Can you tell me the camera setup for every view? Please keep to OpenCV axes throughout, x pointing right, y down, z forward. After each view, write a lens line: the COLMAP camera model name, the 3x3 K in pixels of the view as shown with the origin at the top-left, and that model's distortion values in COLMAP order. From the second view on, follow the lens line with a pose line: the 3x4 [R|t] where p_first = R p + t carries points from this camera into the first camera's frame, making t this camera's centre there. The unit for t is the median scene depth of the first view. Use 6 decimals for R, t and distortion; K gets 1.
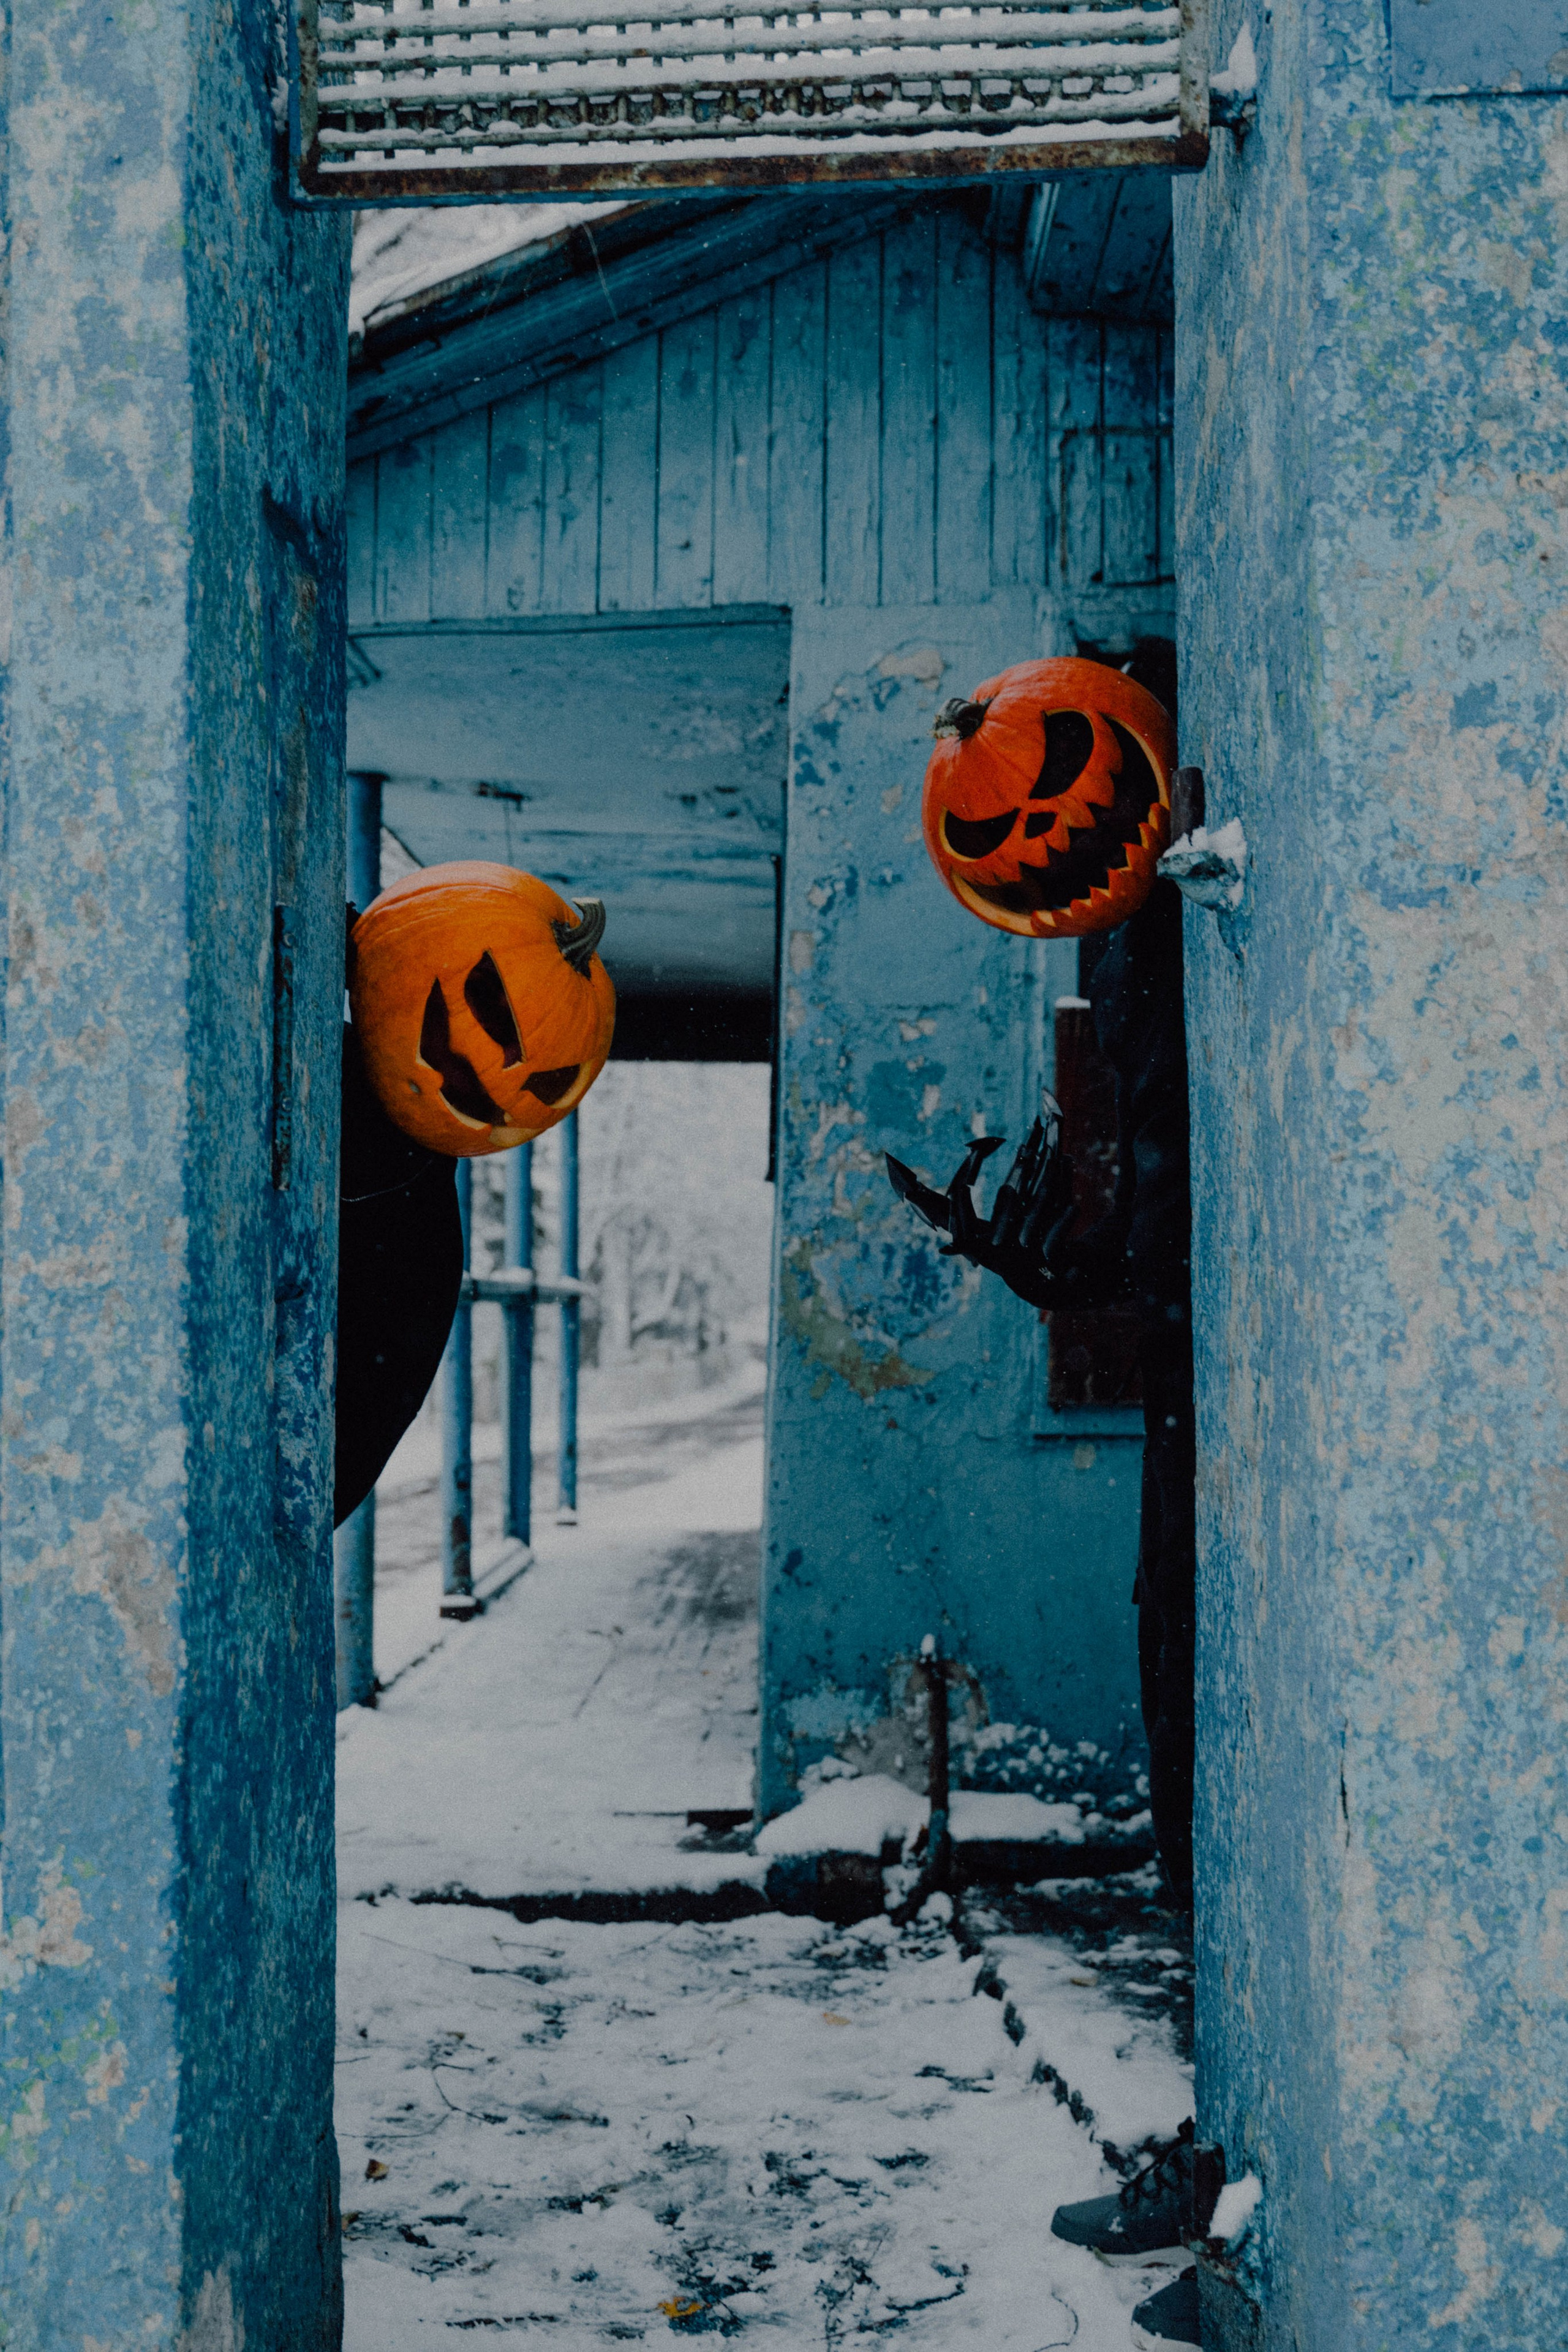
lens RADIAL K [[2733.5, 0, 784.0], [0, 2733.5, 1176.0], [0, 0, 1]] dist [-0.040661, 0.015171]
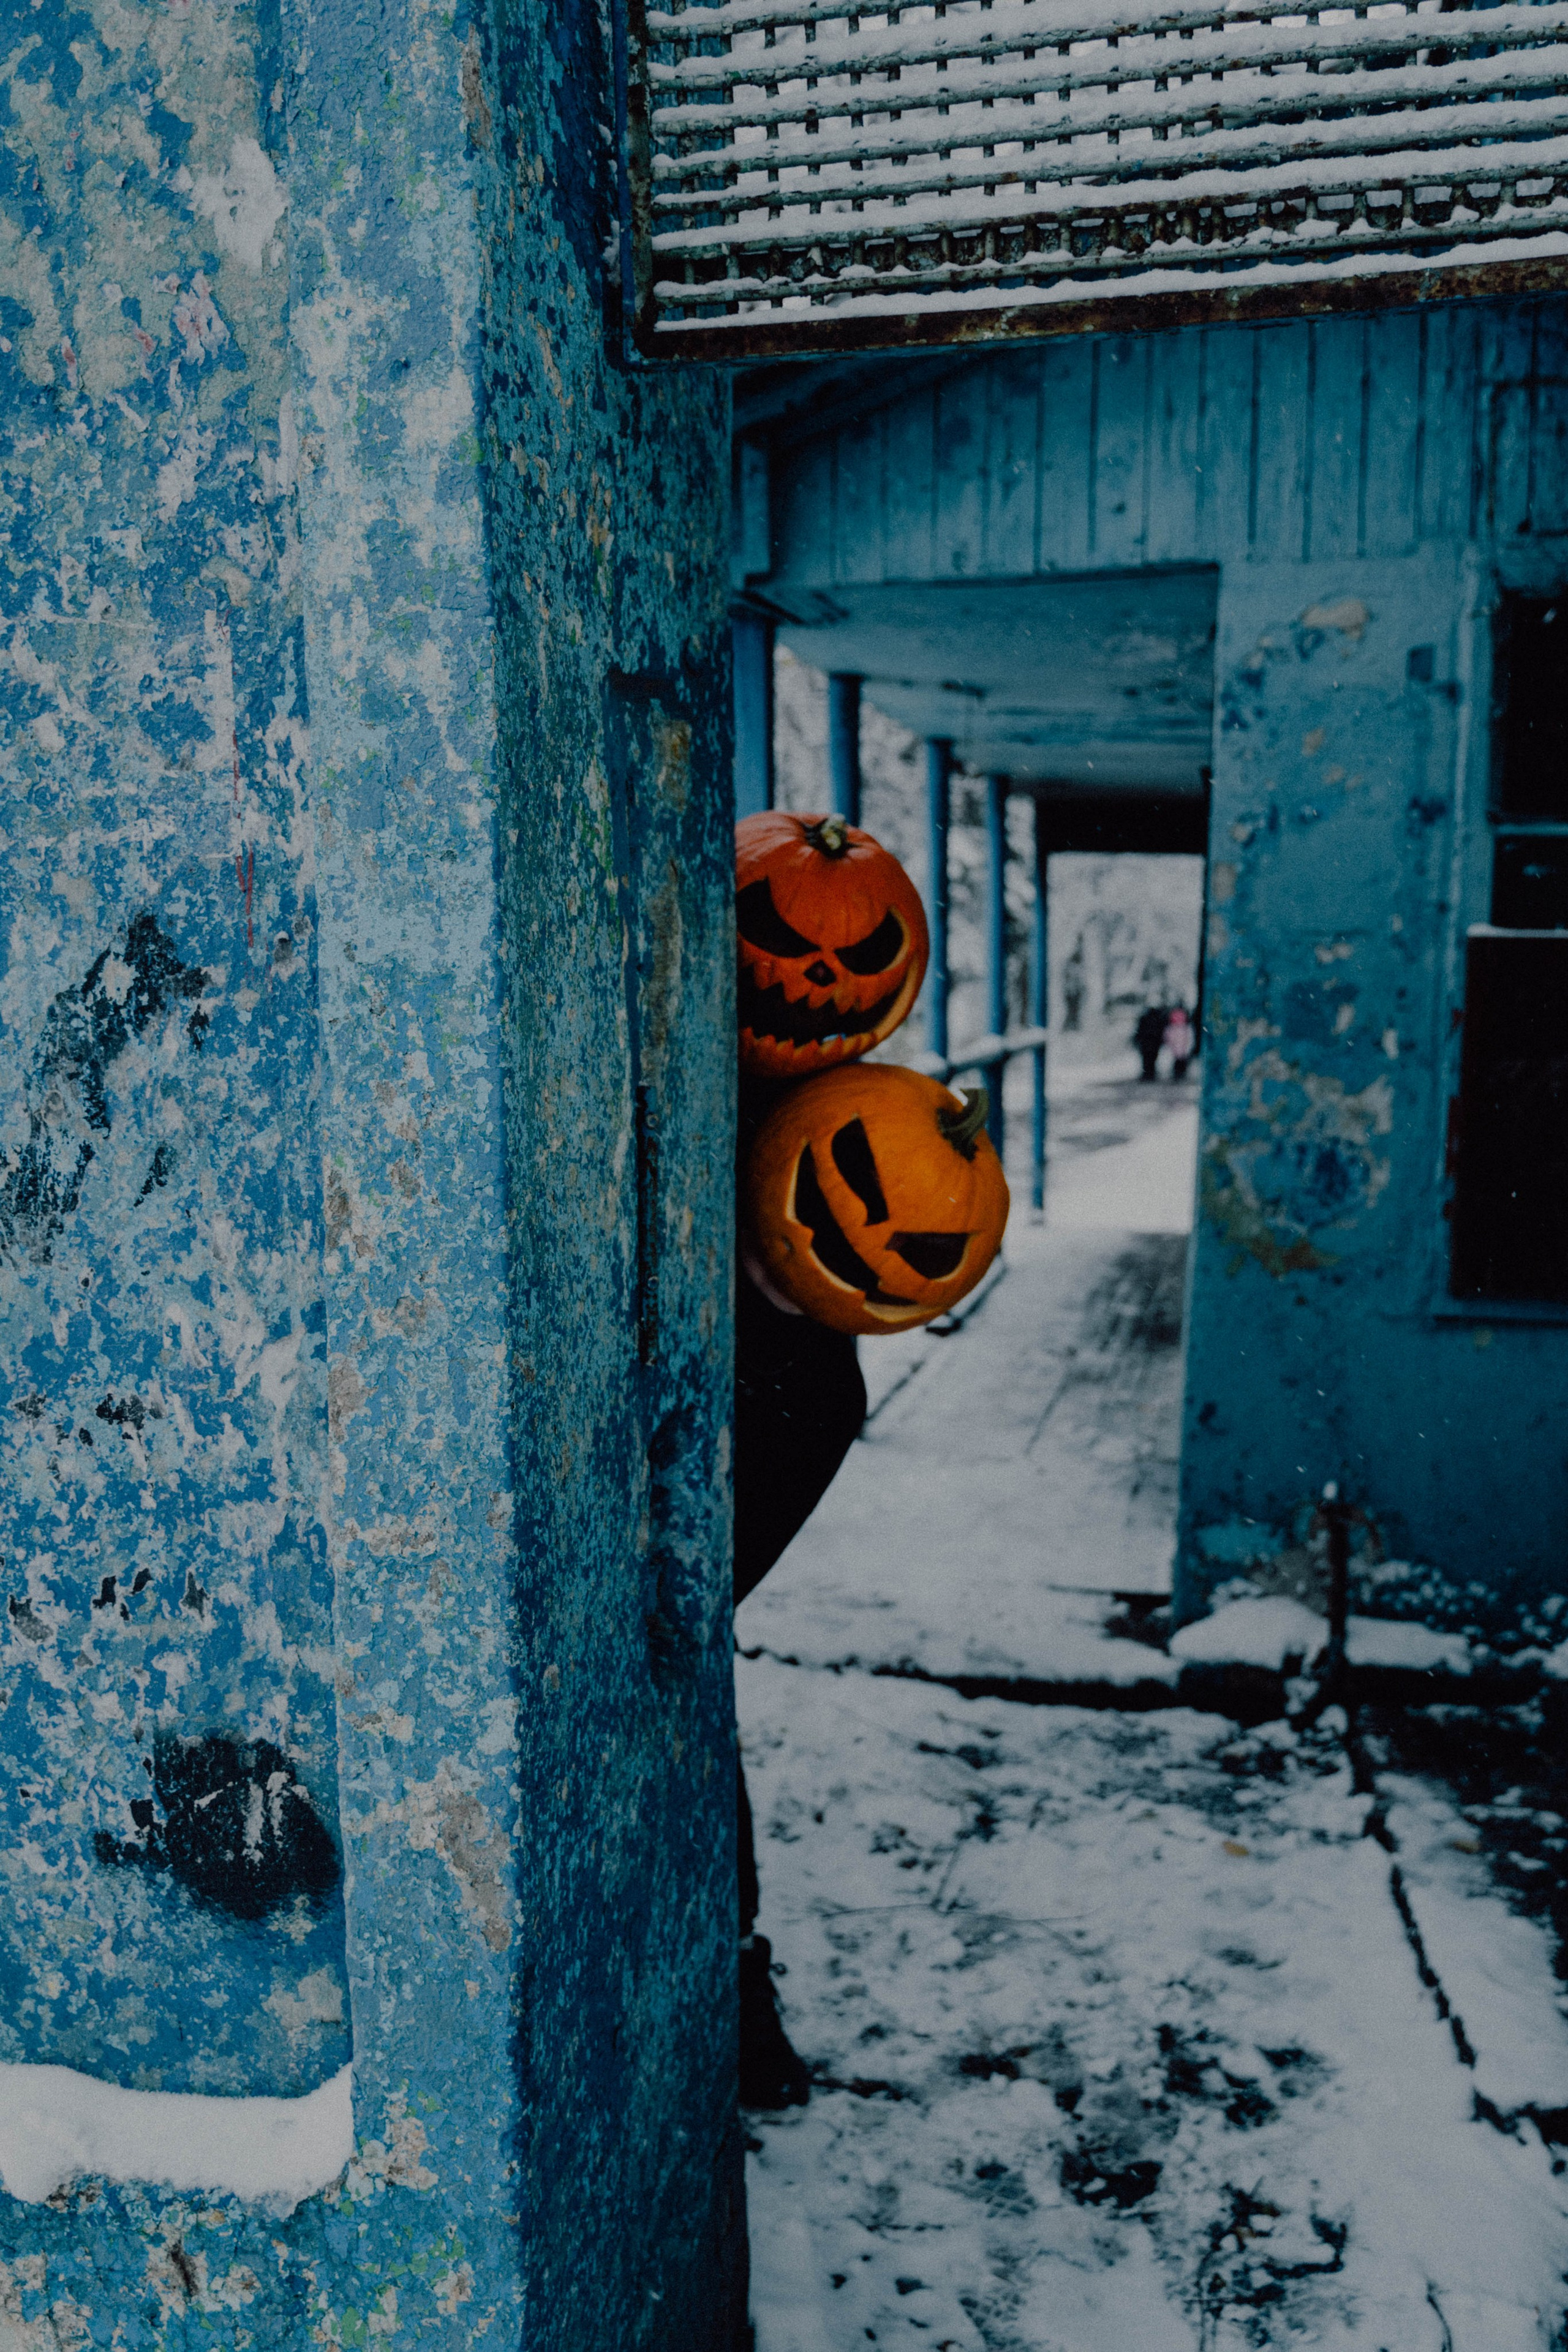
lens RADIAL K [[2294.1, 0, 784.0], [0, 2294.1, 1176.0], [0, 0, 1]] dist [0.007163, -0.008582]
pose [[0.982537, 0.020886, -0.184893, 0.017693], [-0.004085, 0.995862, 0.090790, -0.155738], [0.186024, -0.088449, 0.978556, 0.230701]]
